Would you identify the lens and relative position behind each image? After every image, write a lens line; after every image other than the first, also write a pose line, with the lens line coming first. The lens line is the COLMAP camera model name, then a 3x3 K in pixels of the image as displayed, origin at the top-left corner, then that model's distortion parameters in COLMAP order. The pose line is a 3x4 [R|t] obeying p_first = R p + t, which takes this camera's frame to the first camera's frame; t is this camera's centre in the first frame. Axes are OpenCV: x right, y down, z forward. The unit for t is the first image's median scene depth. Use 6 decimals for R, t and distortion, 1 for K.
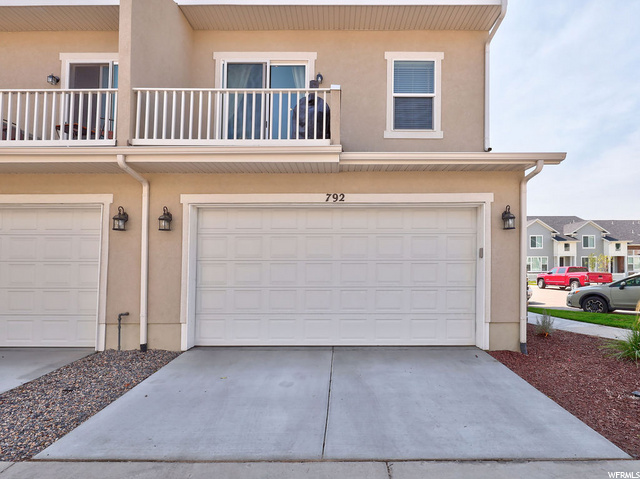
lens RADIAL K [[310.9, 0, 336.2], [0, 310.9, 249.5], [0, 0, 1]] dist [-0.000035, -0.000011]
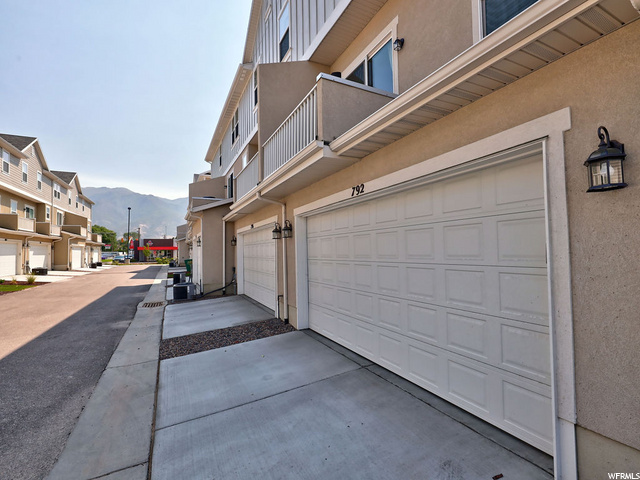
lens RADIAL K [[307.1, 0, 322.0], [0, 307.1, 227.2], [0, 0, 1]] dist [-0.000001, -0.000047]
pose [[0.445540, -0.076999, -0.891944, 0.685073], [0.074206, 0.996042, -0.048918, -0.027484], [0.892181, -0.044392, 0.449491, 0.501340]]
